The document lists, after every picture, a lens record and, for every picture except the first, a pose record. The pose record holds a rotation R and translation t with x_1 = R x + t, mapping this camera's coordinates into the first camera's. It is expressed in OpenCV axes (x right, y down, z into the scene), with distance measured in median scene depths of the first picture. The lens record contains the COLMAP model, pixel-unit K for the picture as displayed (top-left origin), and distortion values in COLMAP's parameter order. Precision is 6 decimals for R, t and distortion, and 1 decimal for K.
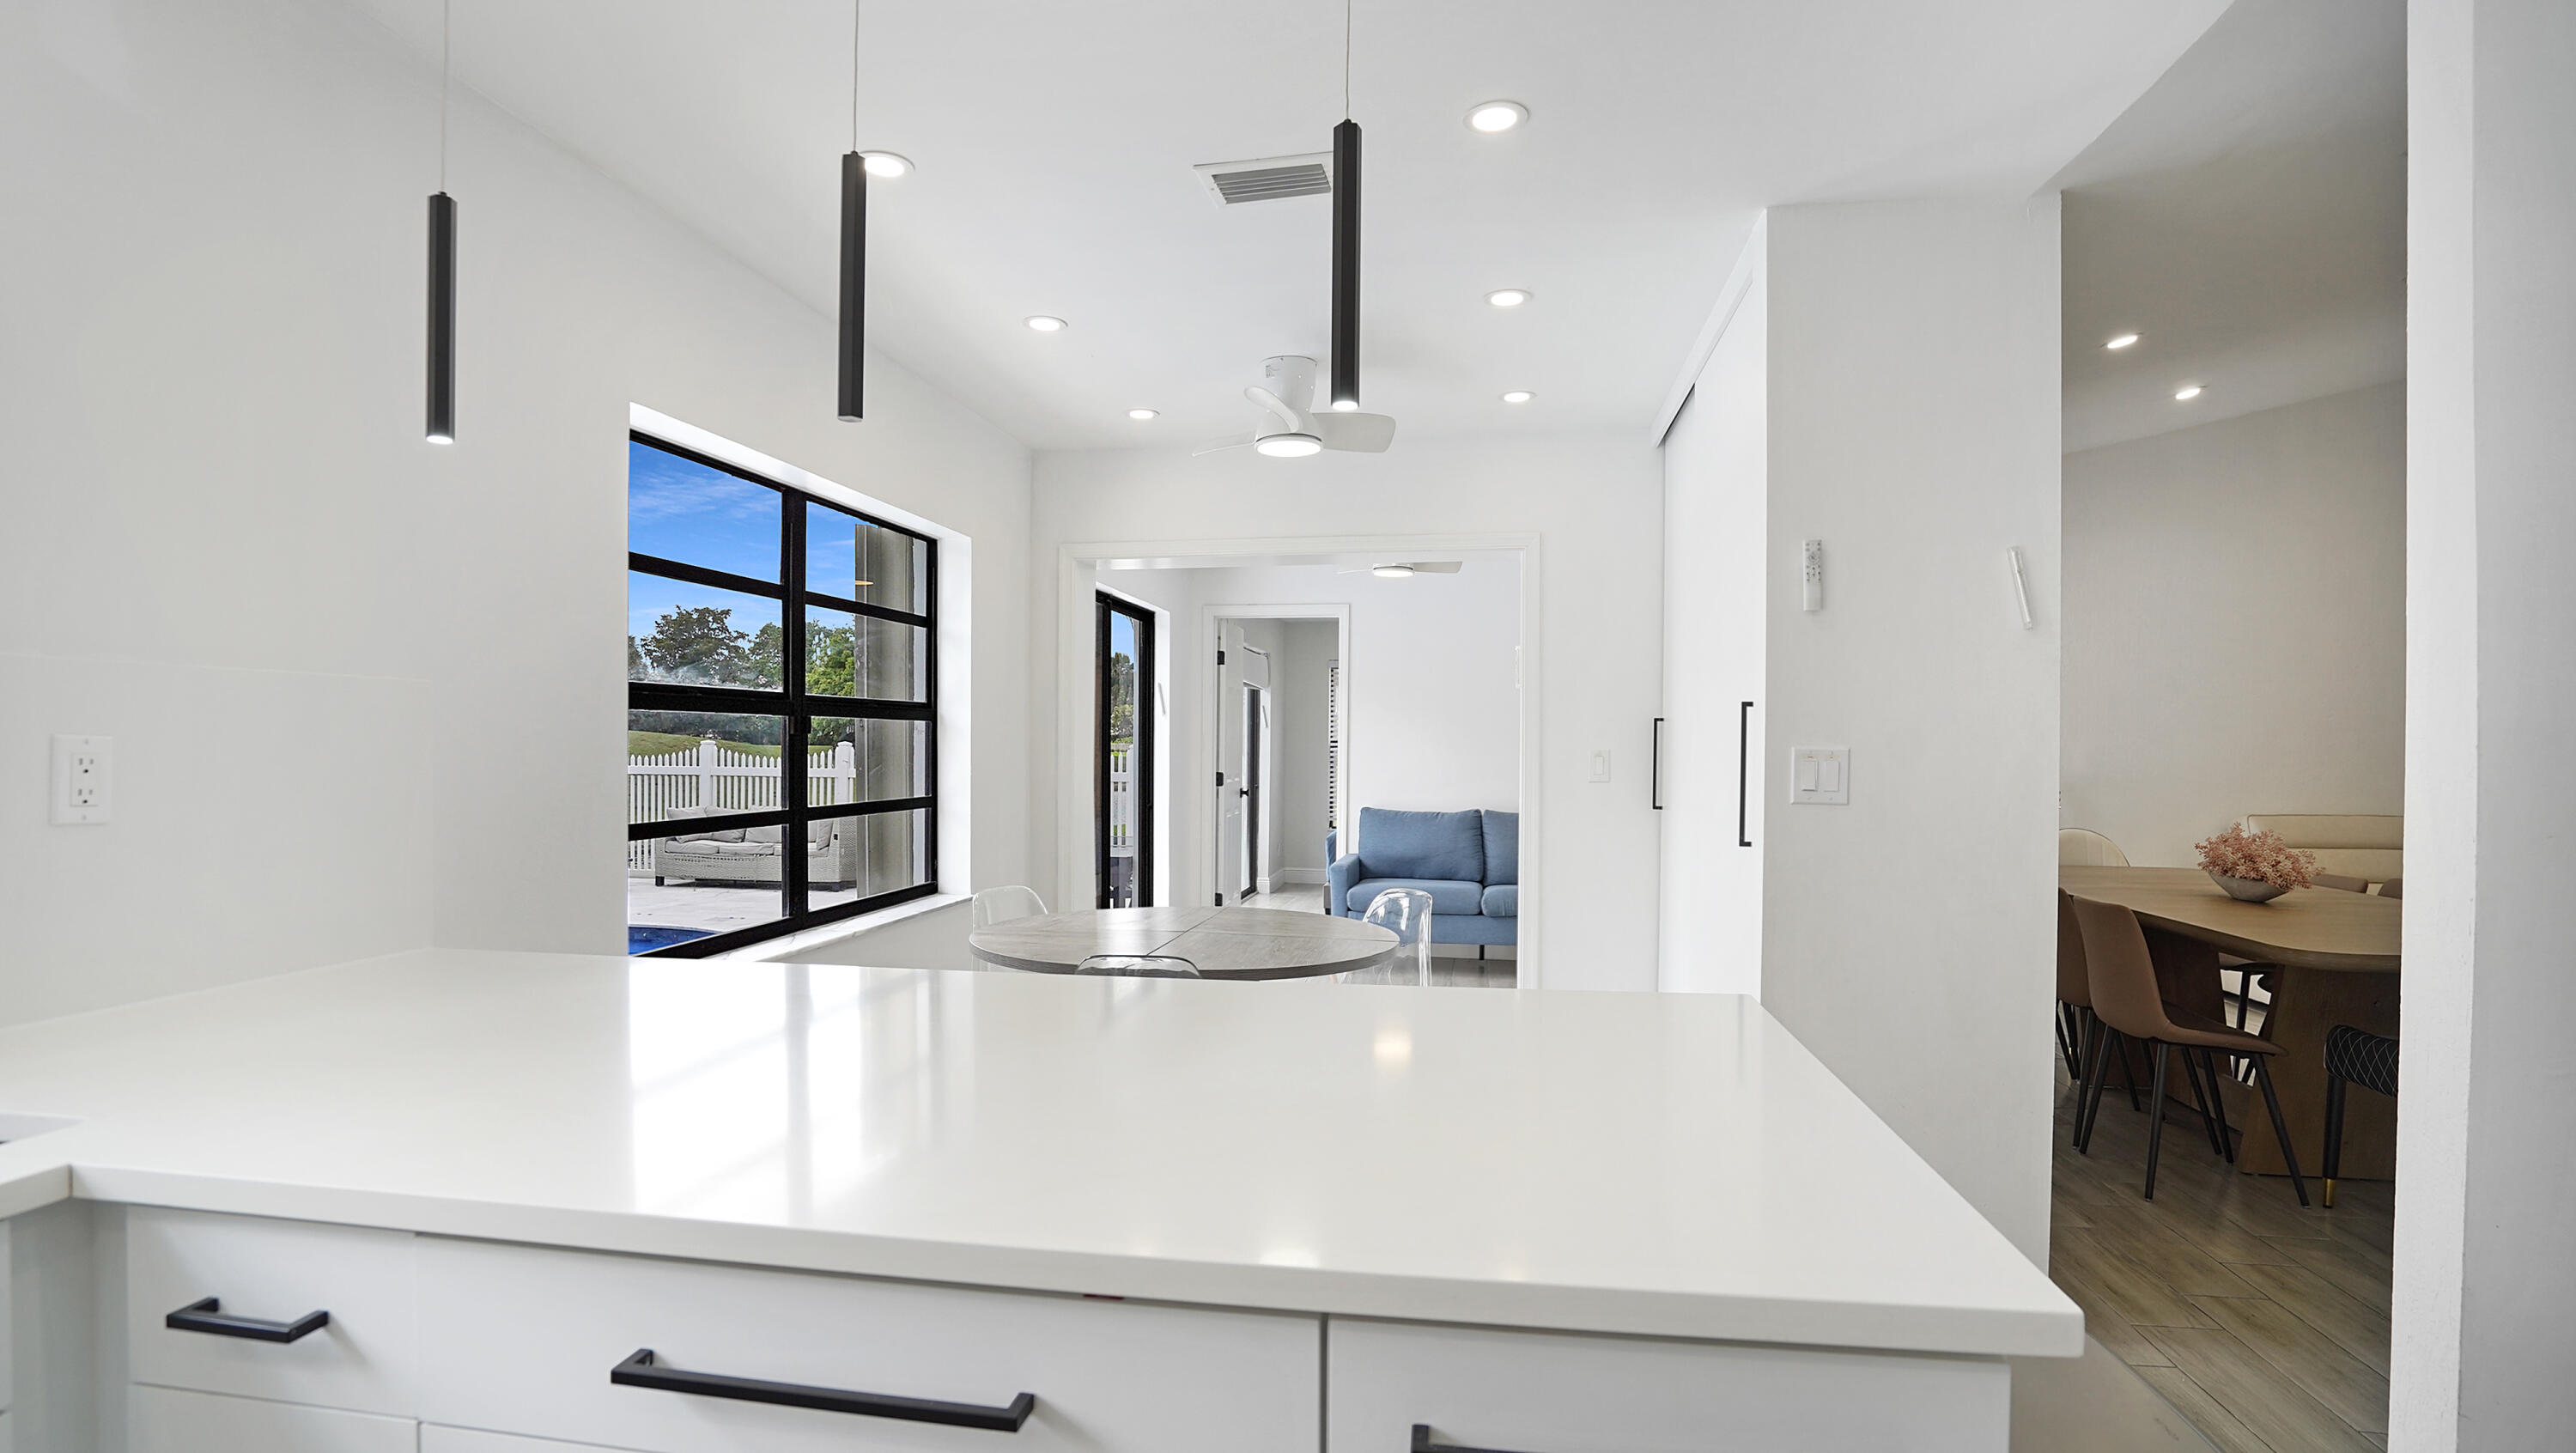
lens RADIAL K [[1266.8, 0, 1297.2], [0, 1266.8, 766.3], [0, 0, 1]] dist [-0.052189, 0.028440]
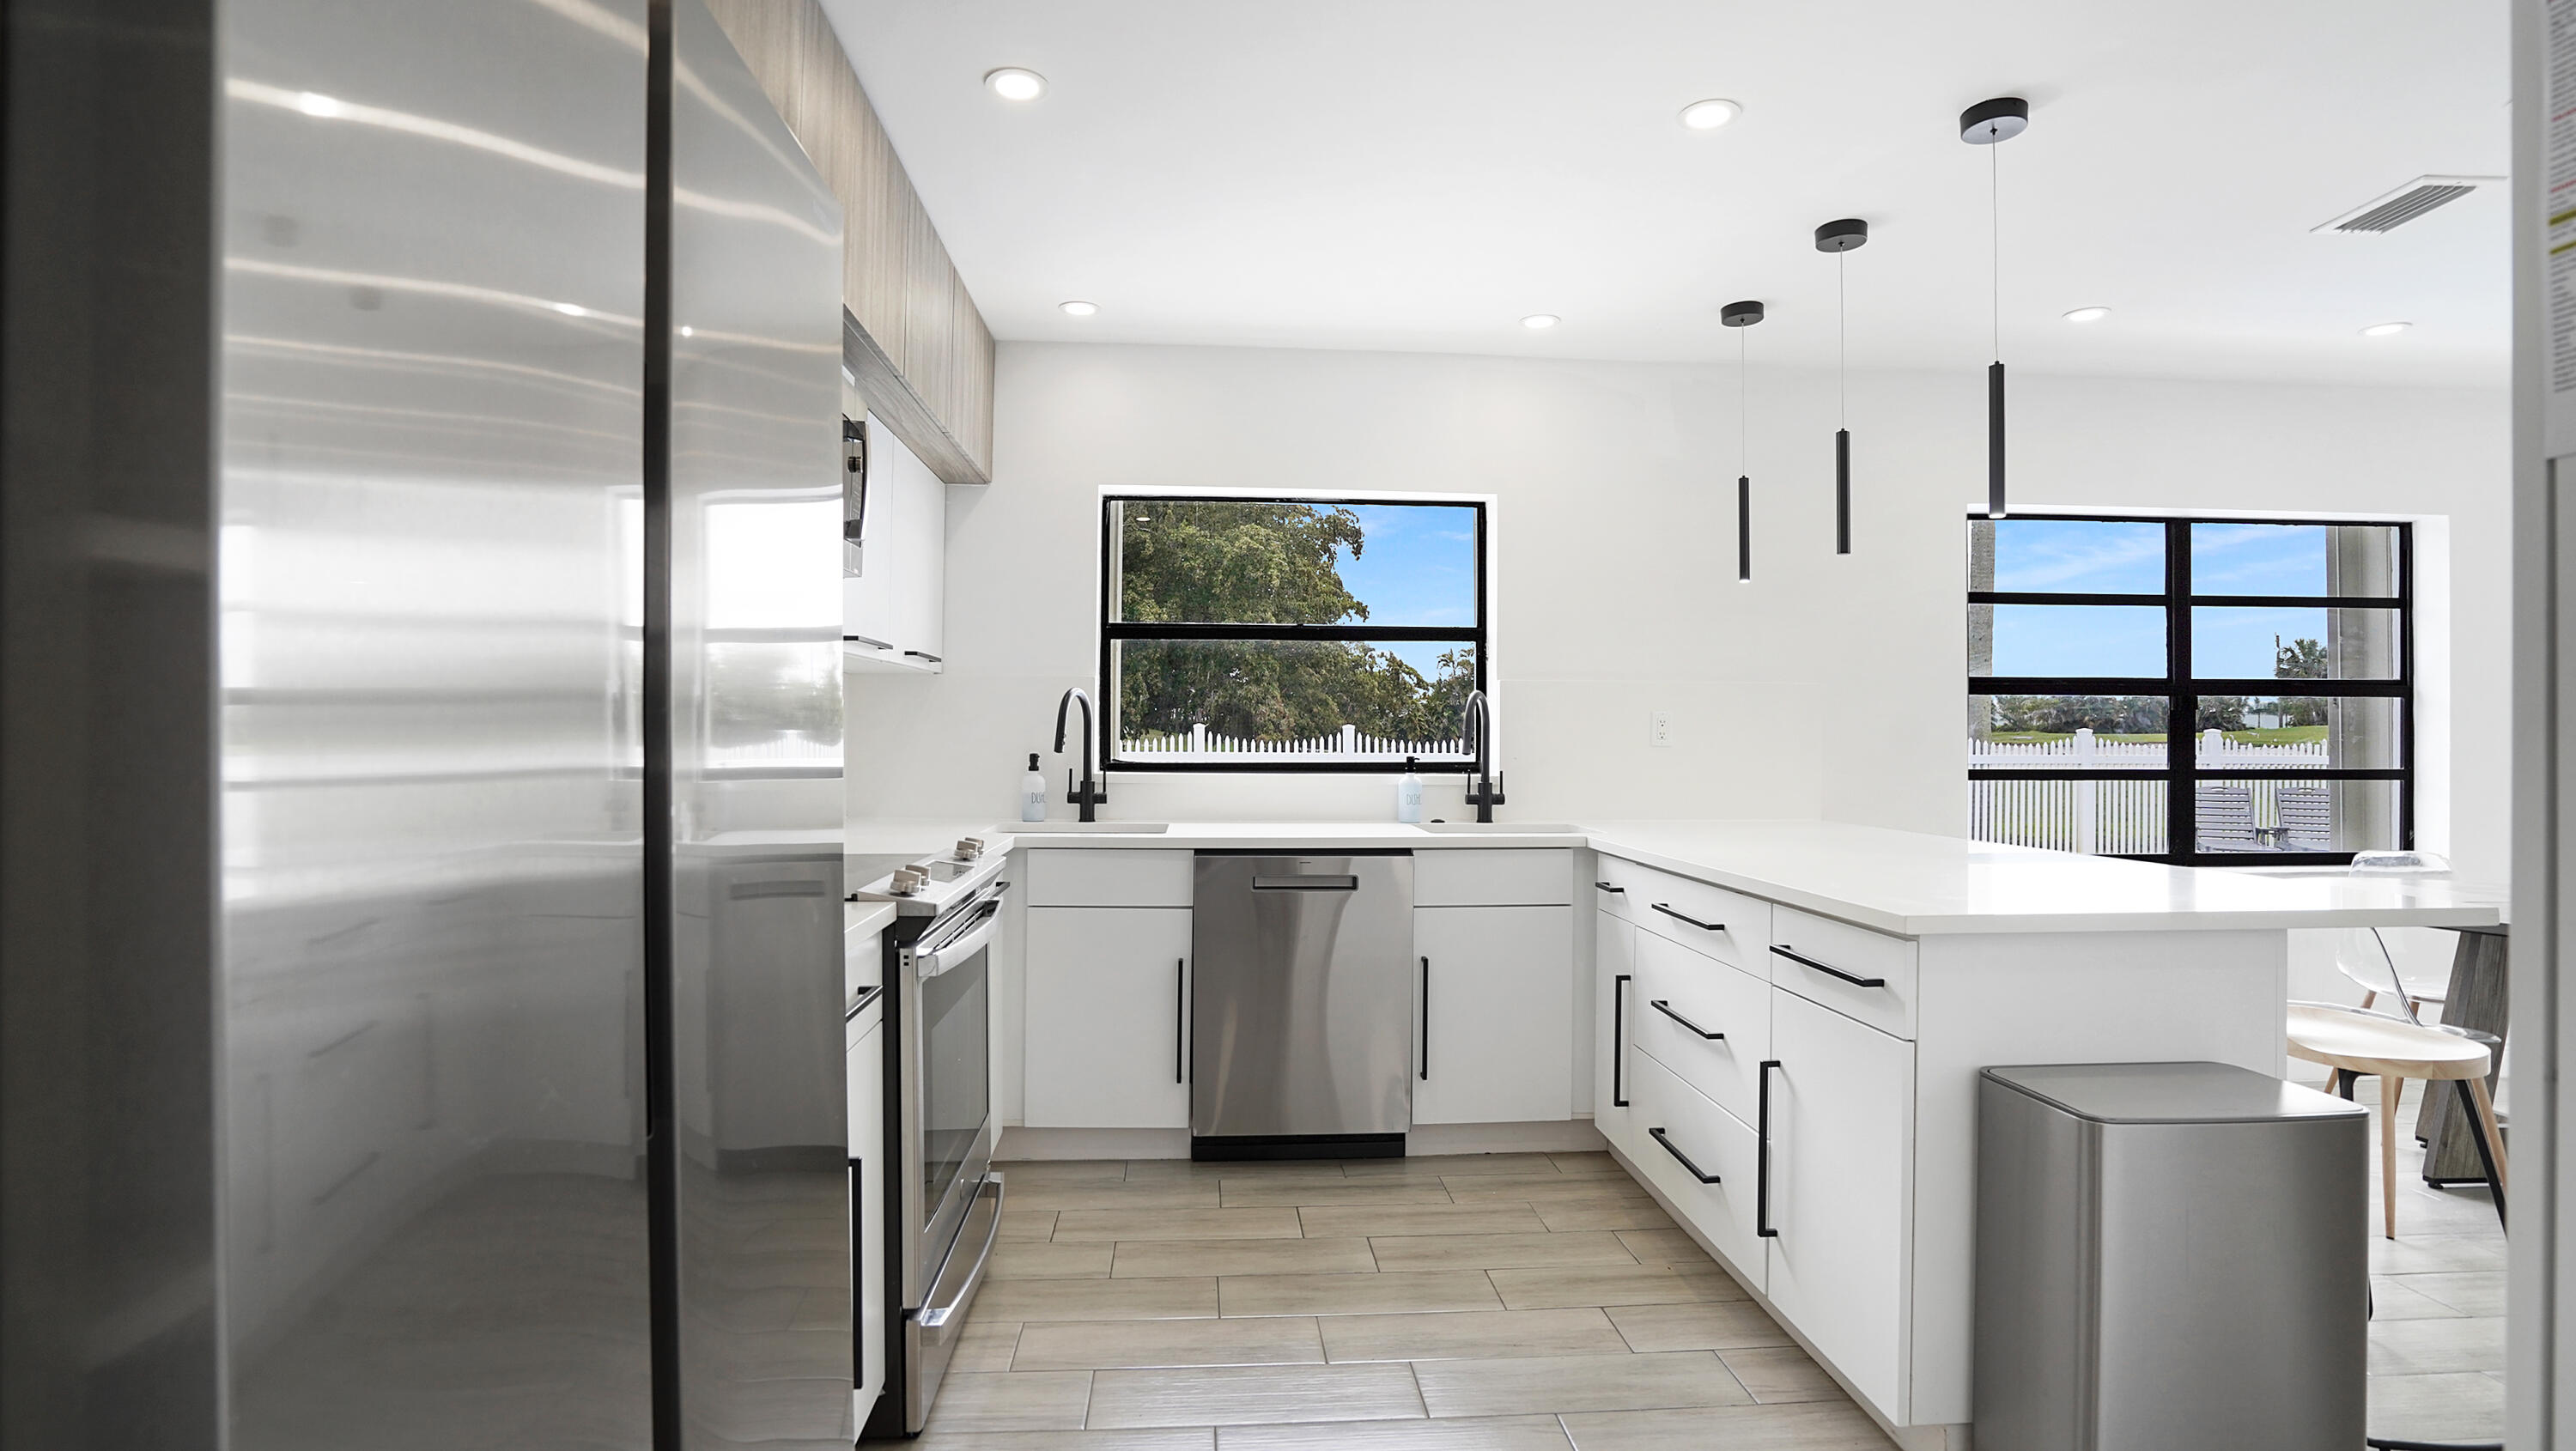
lens RADIAL K [[1266.7, 0, 1297.2], [0, 1266.7, 765.3], [0, 0, 1]] dist [-0.052189, 0.028440]
pose [[0.222881, 0.018185, -0.974676, 0.609939], [-0.018149, 0.999730, 0.014502, 0.026858], [0.974677, 0.014457, 0.223151, -0.146485]]
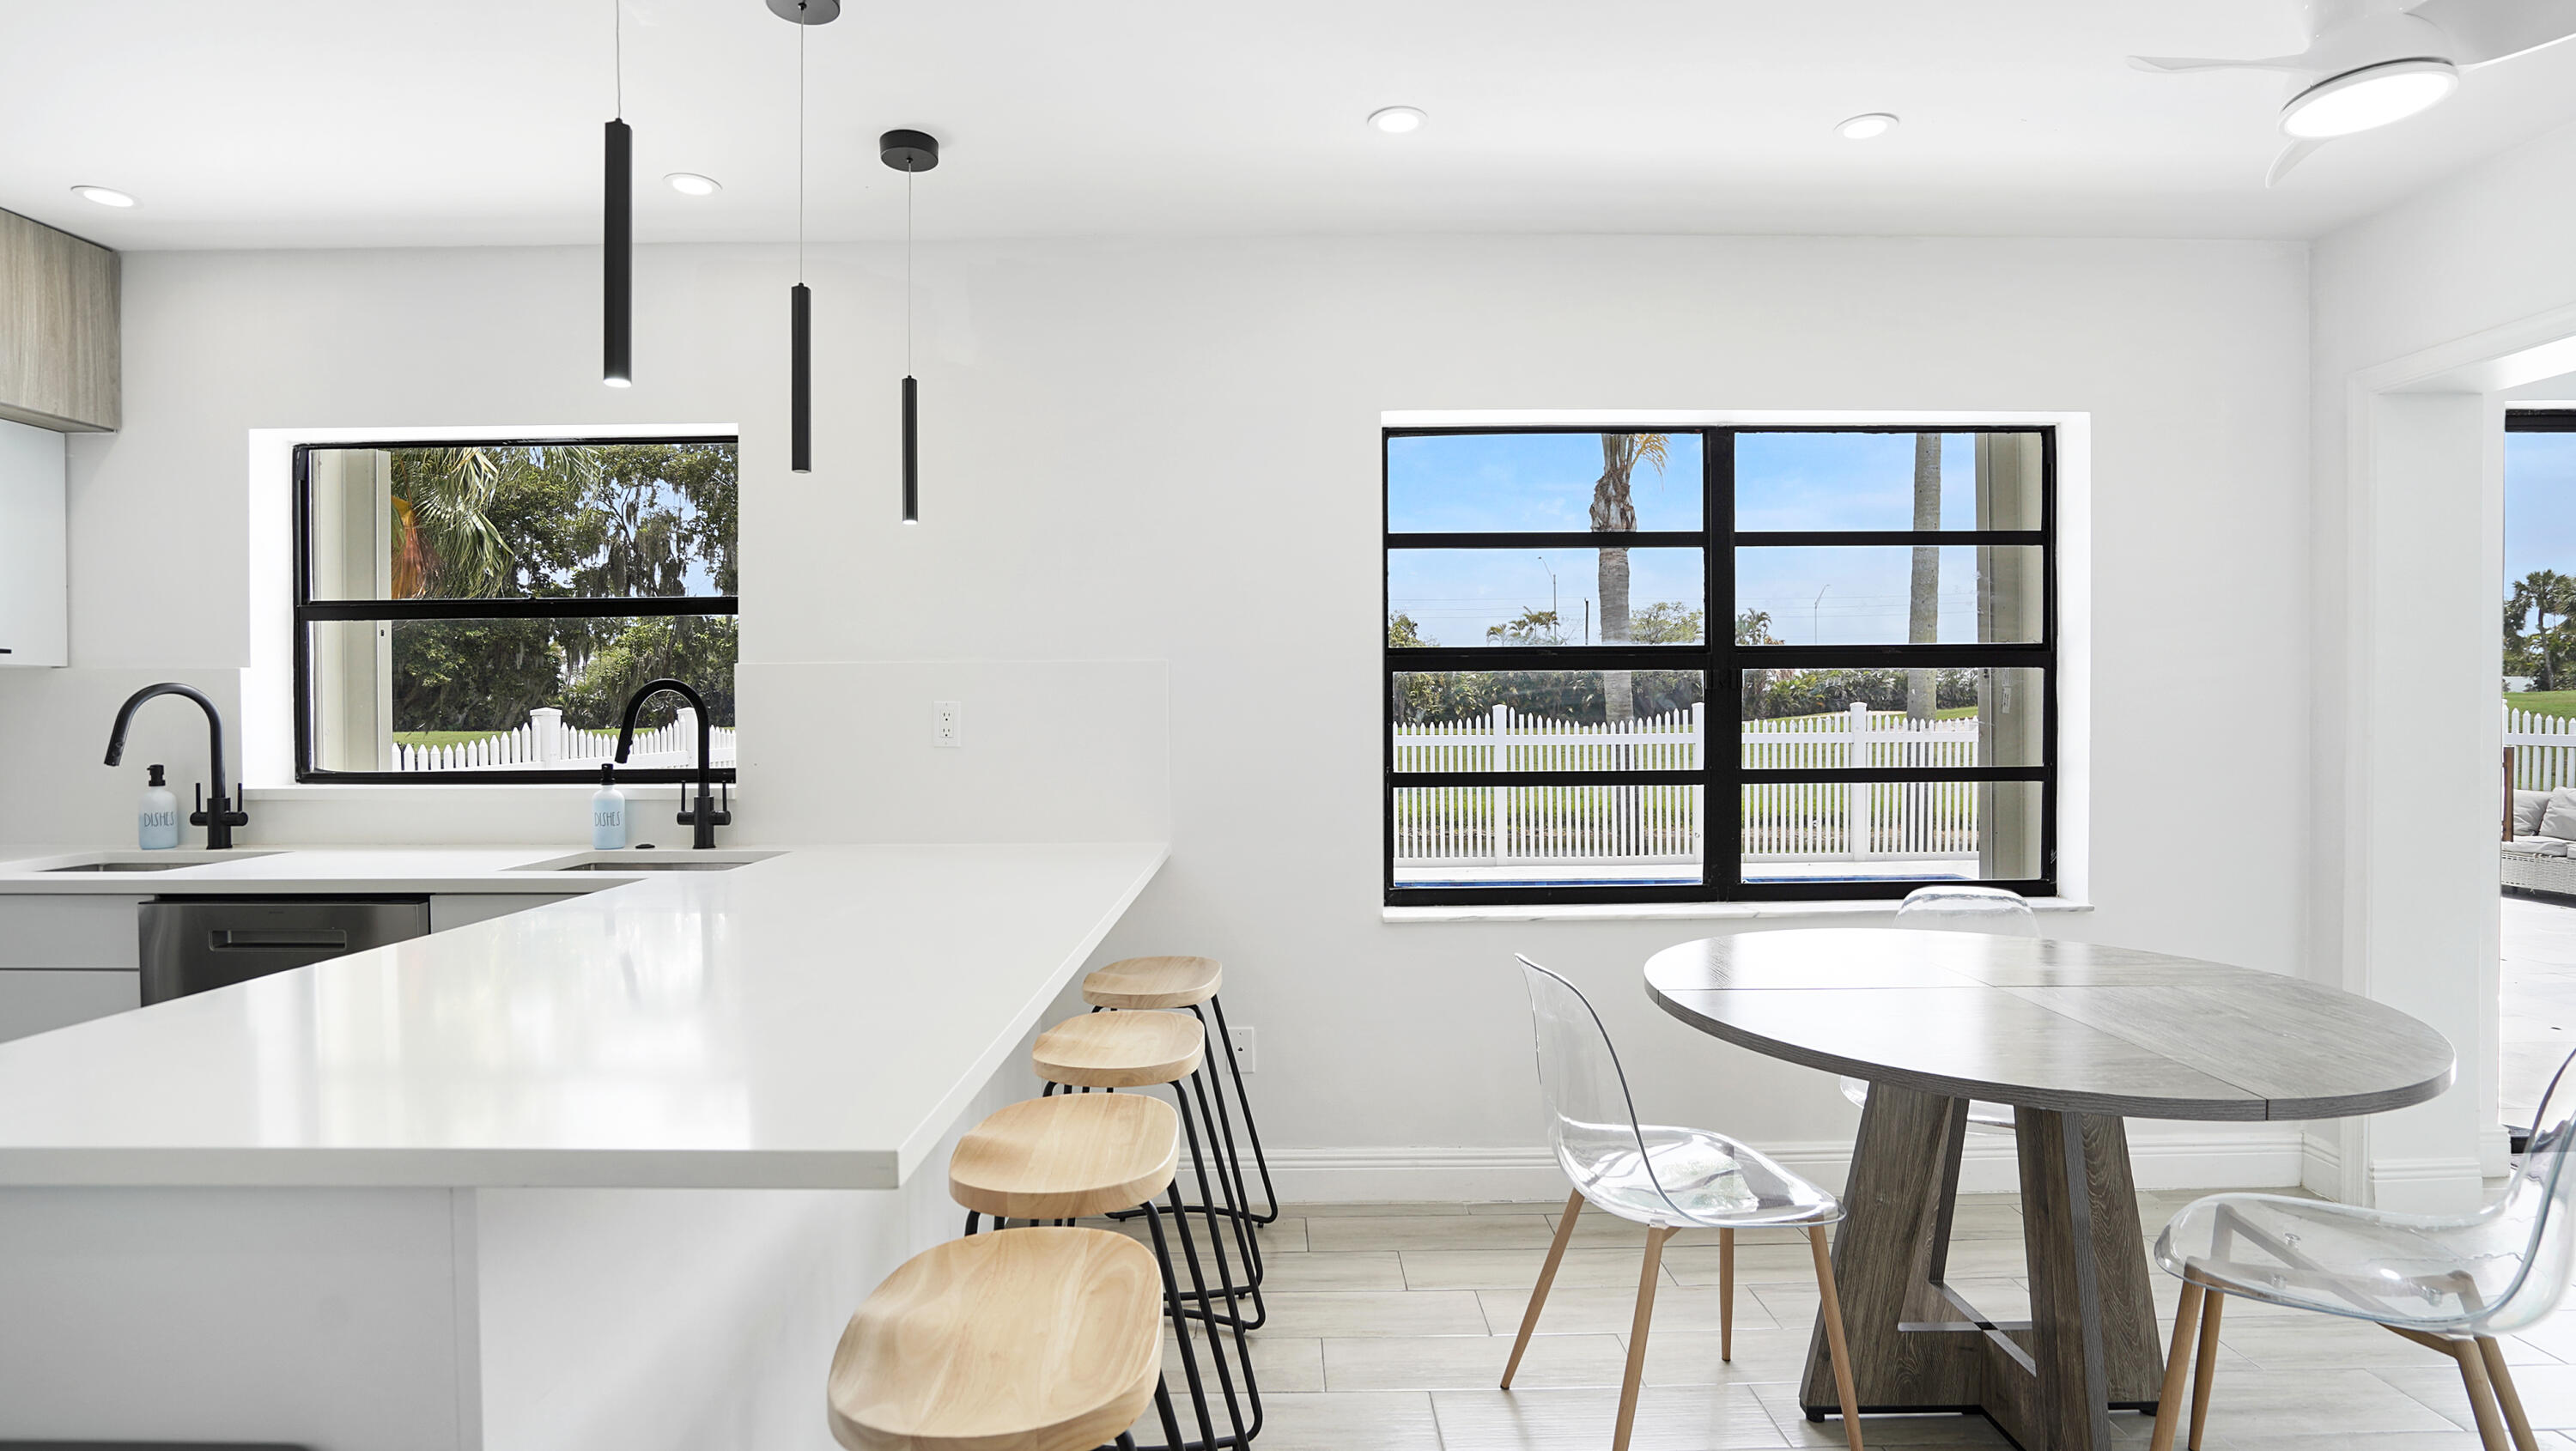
lens RADIAL K [[1266.7, 0, 1297.2], [0, 1266.7, 765.3], [0, 0, 1]] dist [-0.052189, 0.028440]
pose [[0.153631, 0.034971, -0.987509, 0.463996], [-0.008276, 0.999384, 0.034104, 0.001383], [0.988094, 0.002933, 0.153825, 0.532150]]
